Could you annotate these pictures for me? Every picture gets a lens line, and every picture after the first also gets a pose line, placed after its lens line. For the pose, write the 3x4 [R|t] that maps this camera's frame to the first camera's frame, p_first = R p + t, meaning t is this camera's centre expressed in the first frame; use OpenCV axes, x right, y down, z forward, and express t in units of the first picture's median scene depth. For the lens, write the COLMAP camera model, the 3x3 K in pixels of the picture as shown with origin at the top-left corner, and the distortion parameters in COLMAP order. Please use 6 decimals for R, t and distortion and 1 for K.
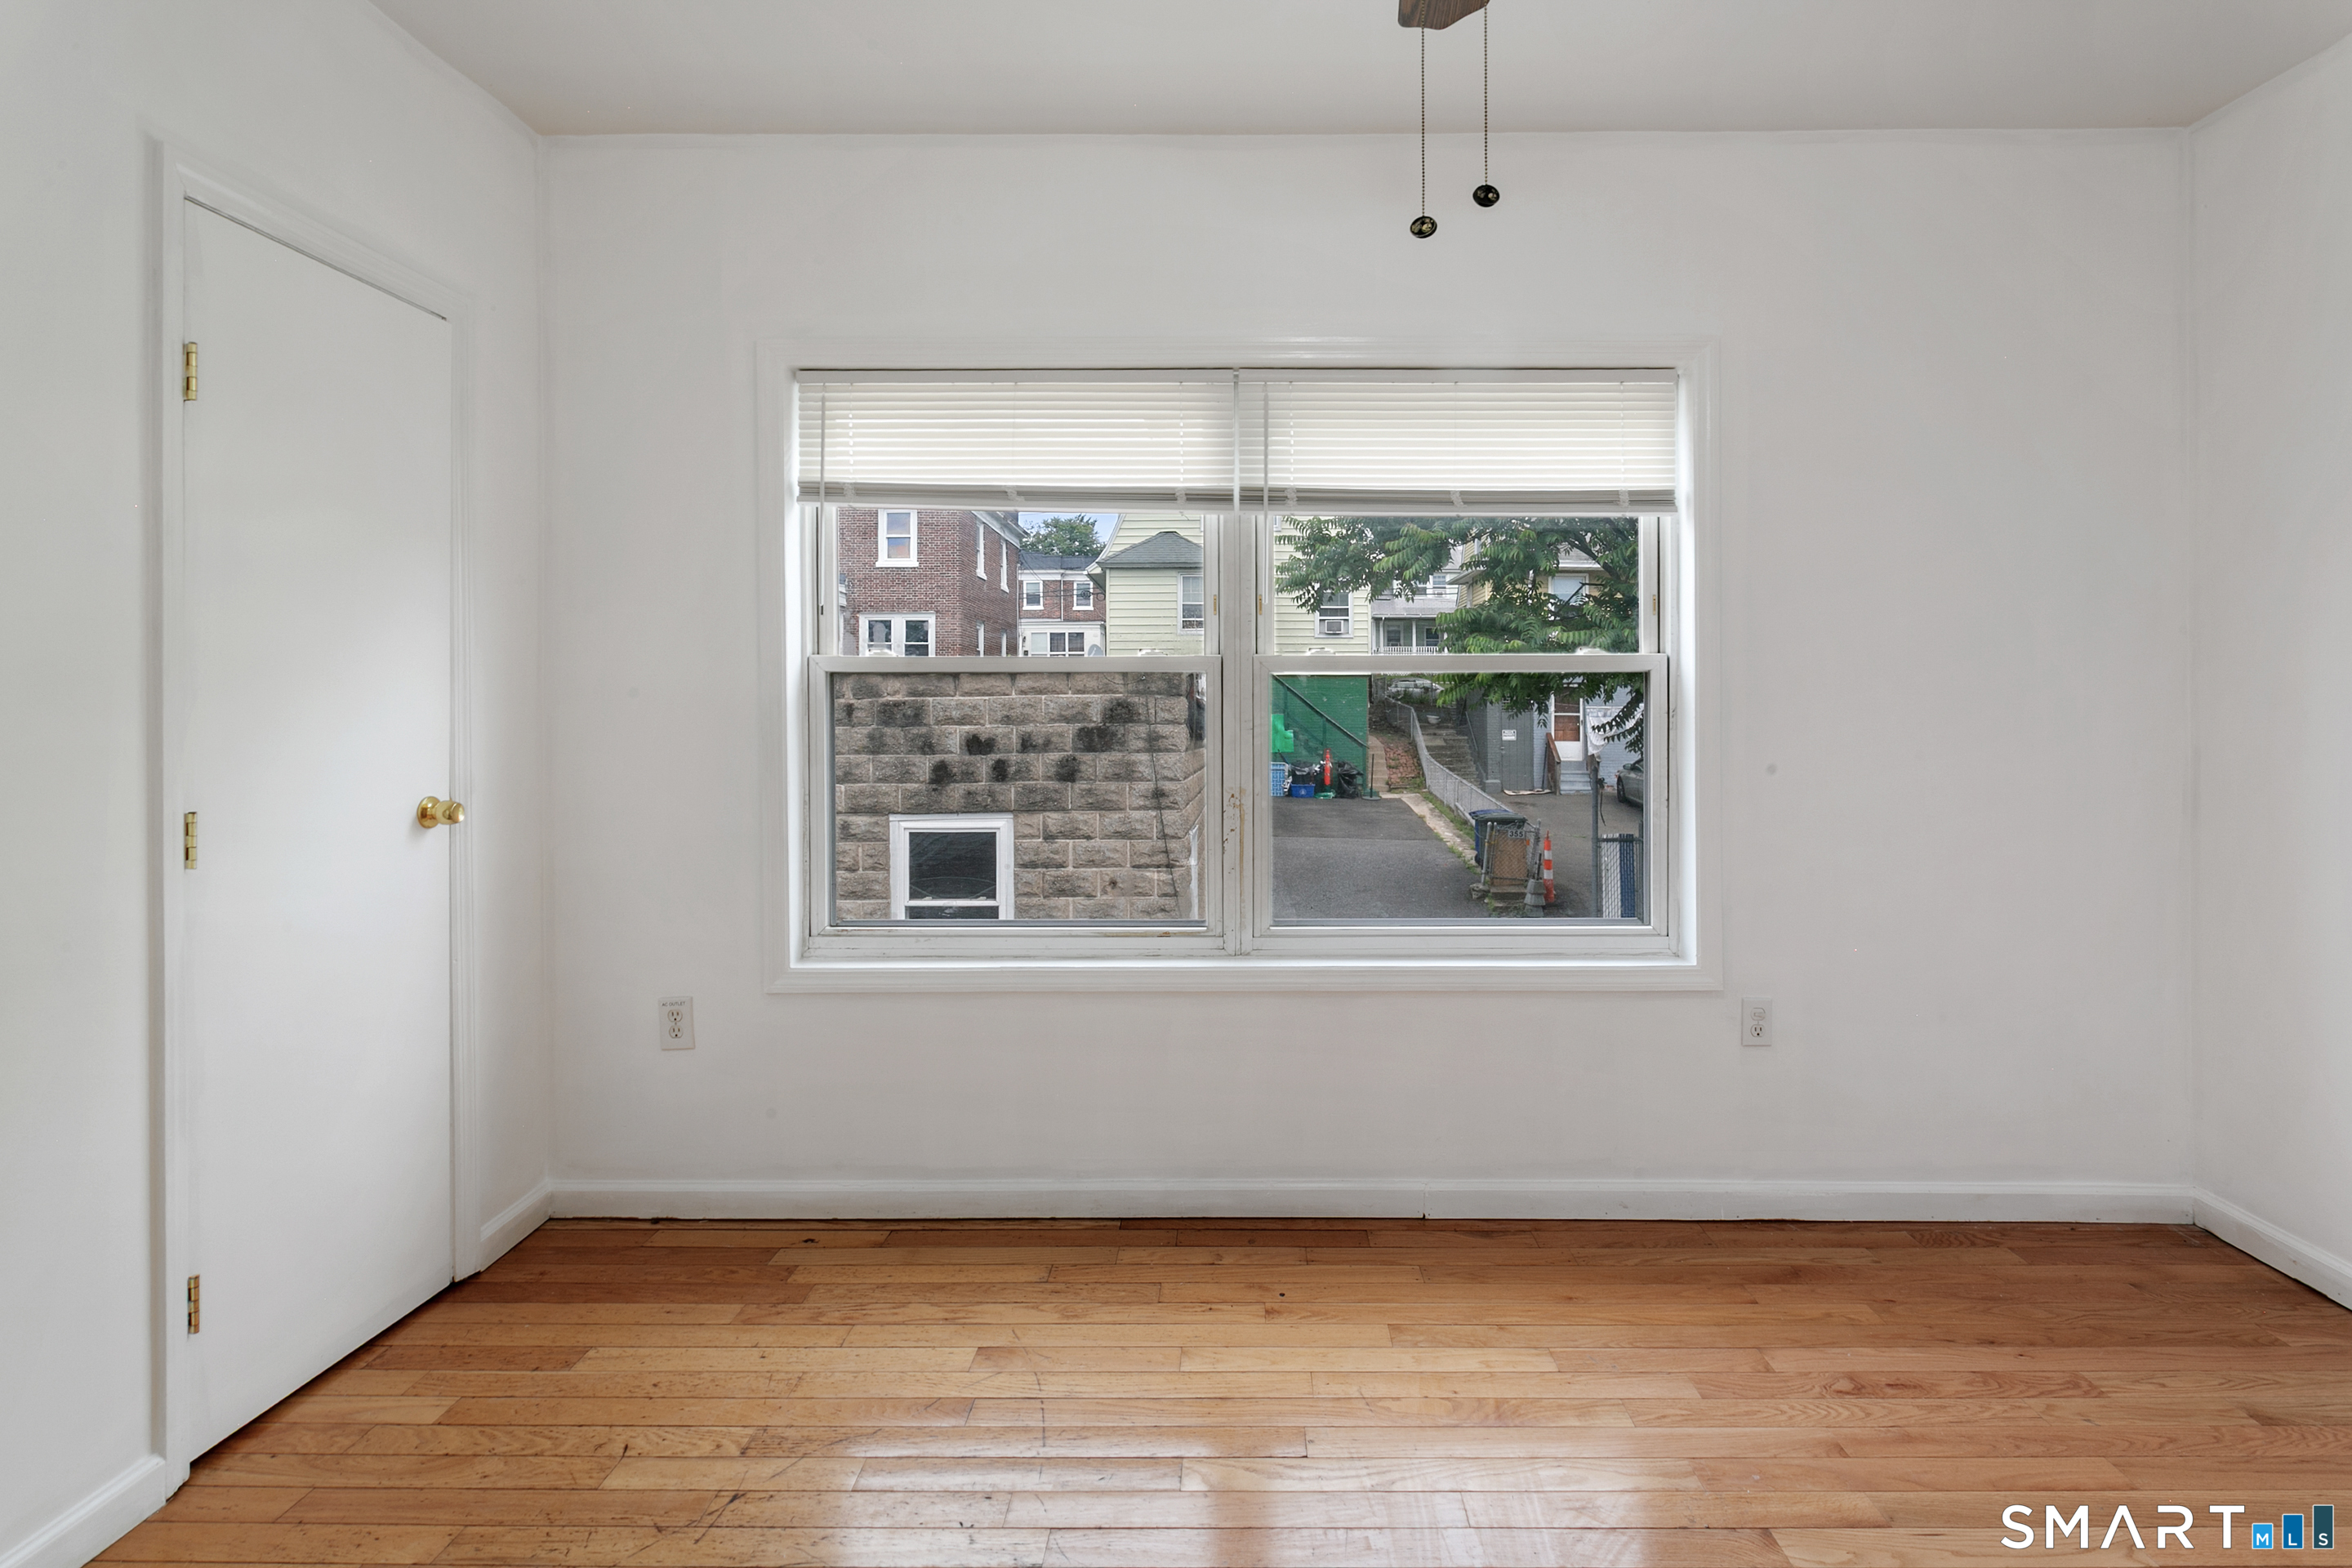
lens RADIAL K [[1207.4, 0, 1179.7], [0, 1207.4, 728.0], [0, 0, 1]] dist [-0.012383, 0.008381]
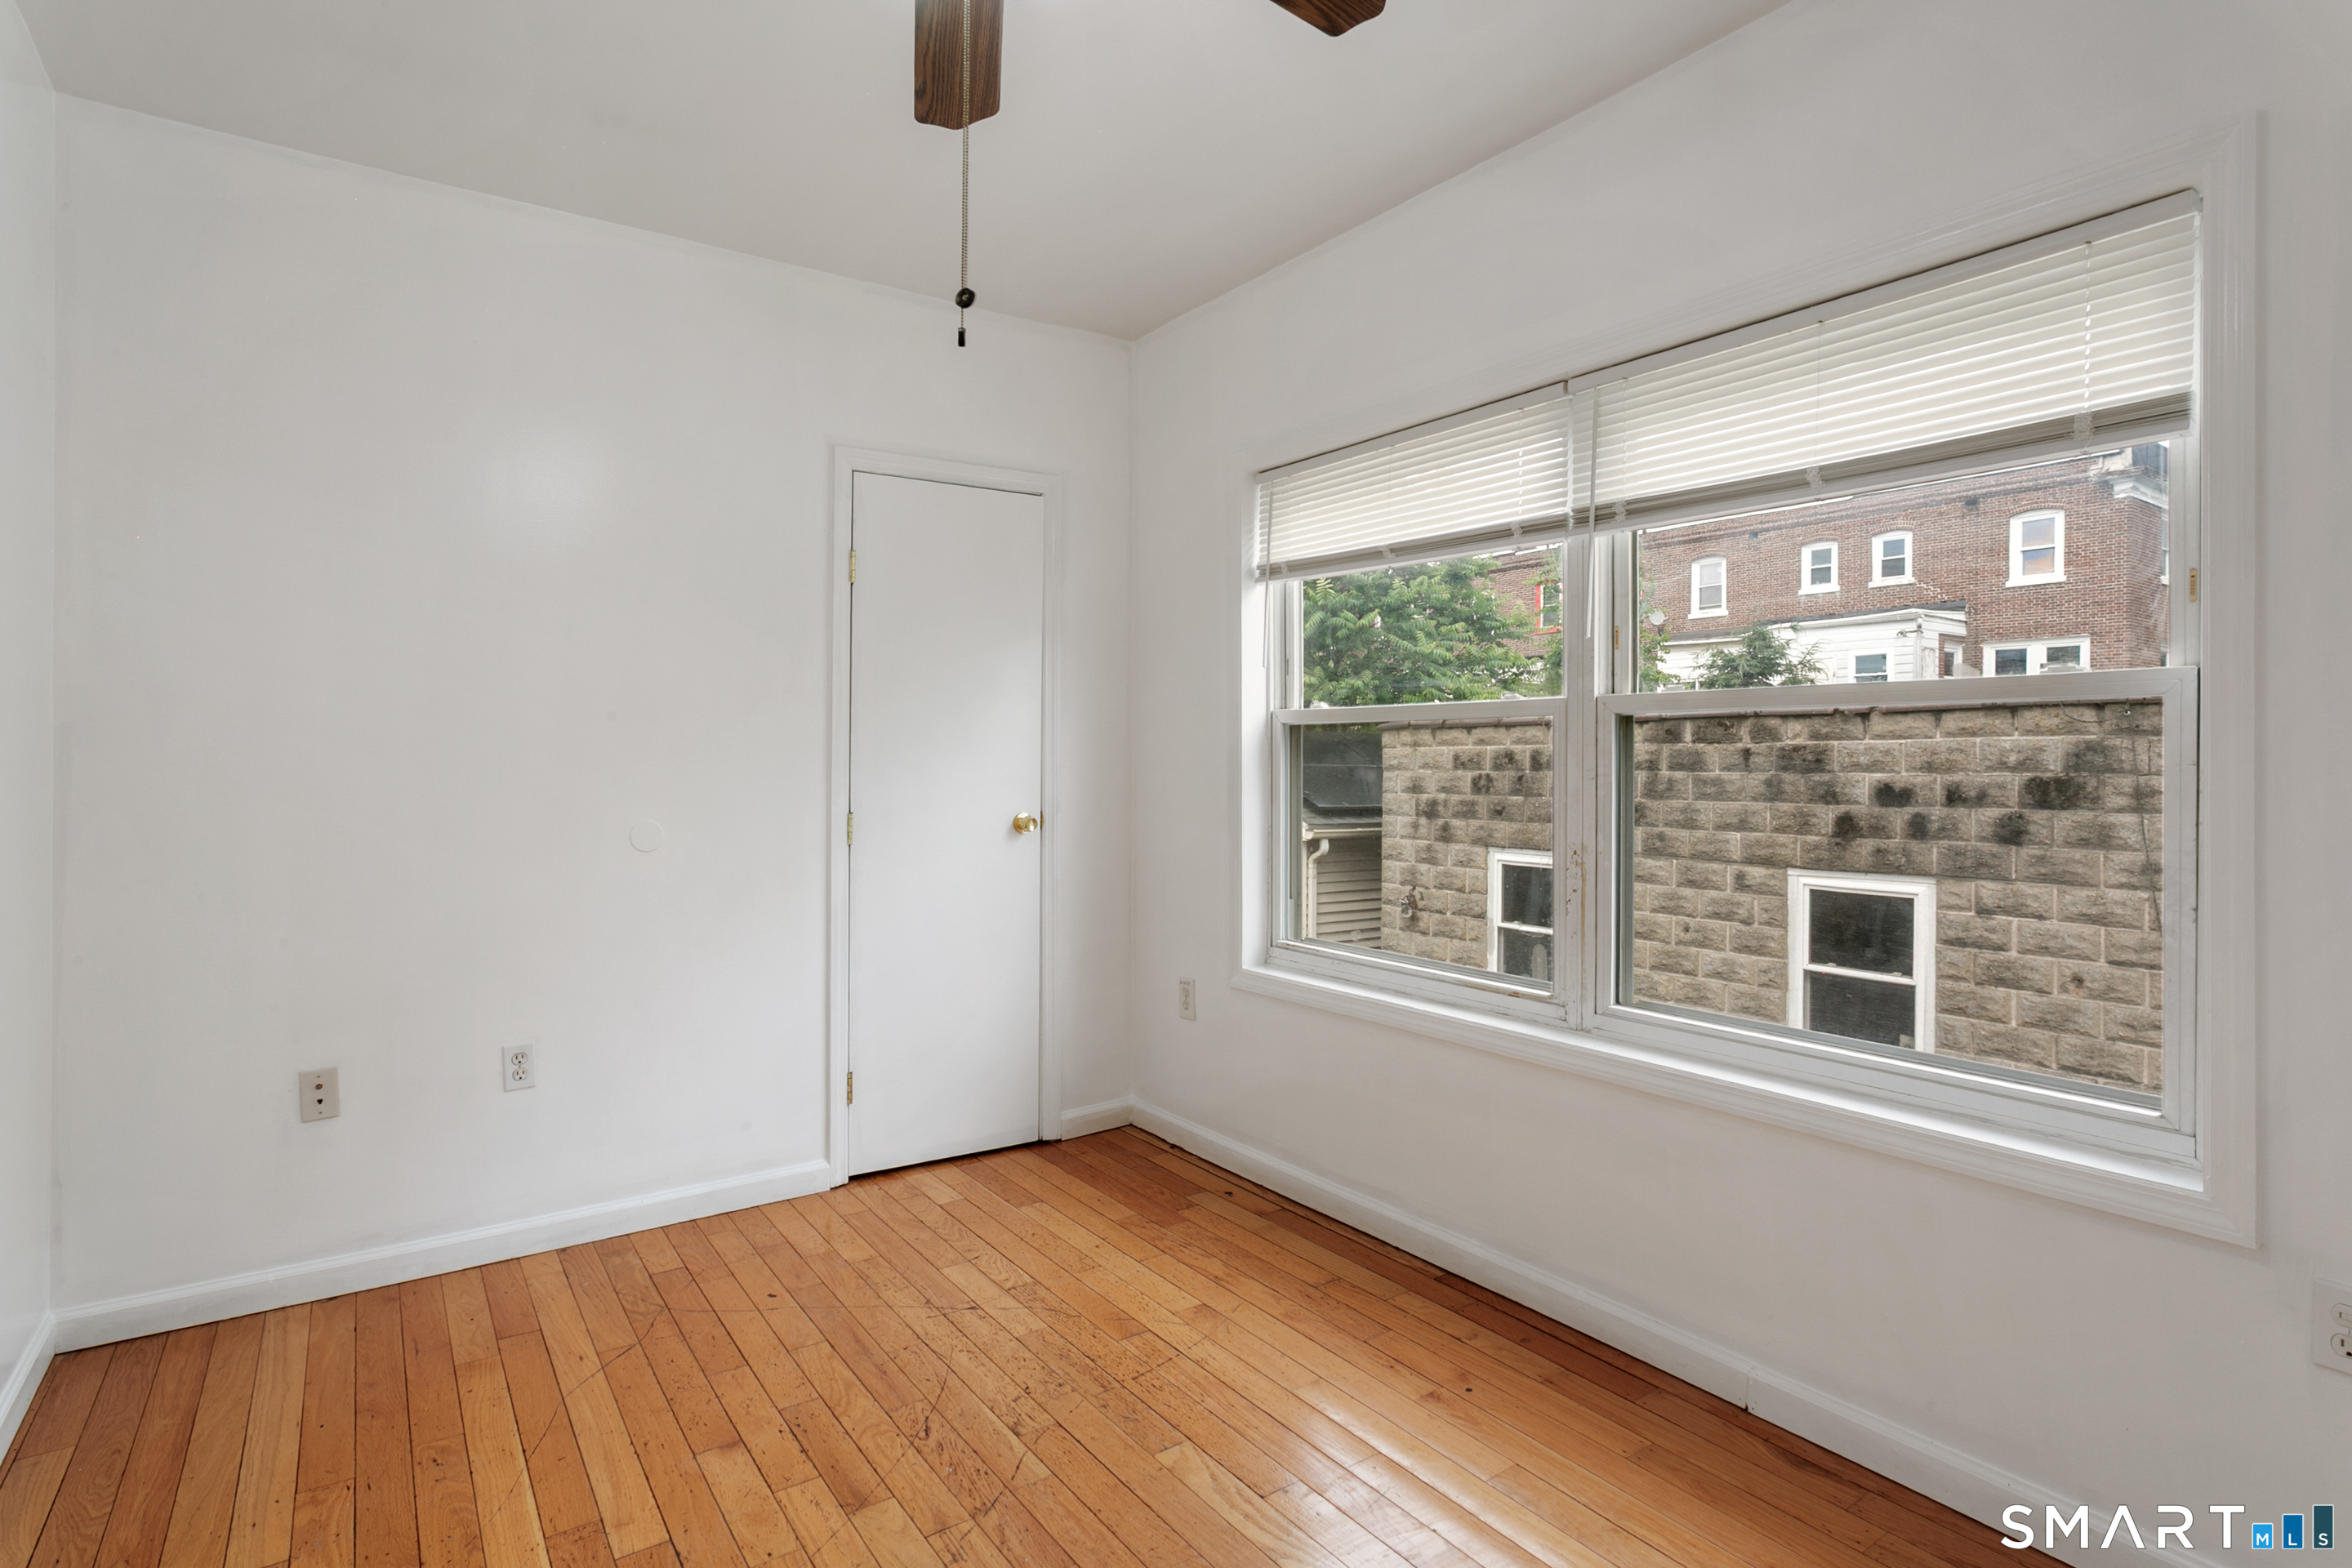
lens RADIAL K [[1178.1, 0, 1170.8], [0, 1178.1, 766.2], [0, 0, 1]] dist [-0.009935, 0.007202]
pose [[0.581182, 0.010824, -0.813702, 0.217578], [-0.013937, 0.999897, 0.003347, -0.002650], [0.813654, 0.009396, 0.581273, 0.091064]]
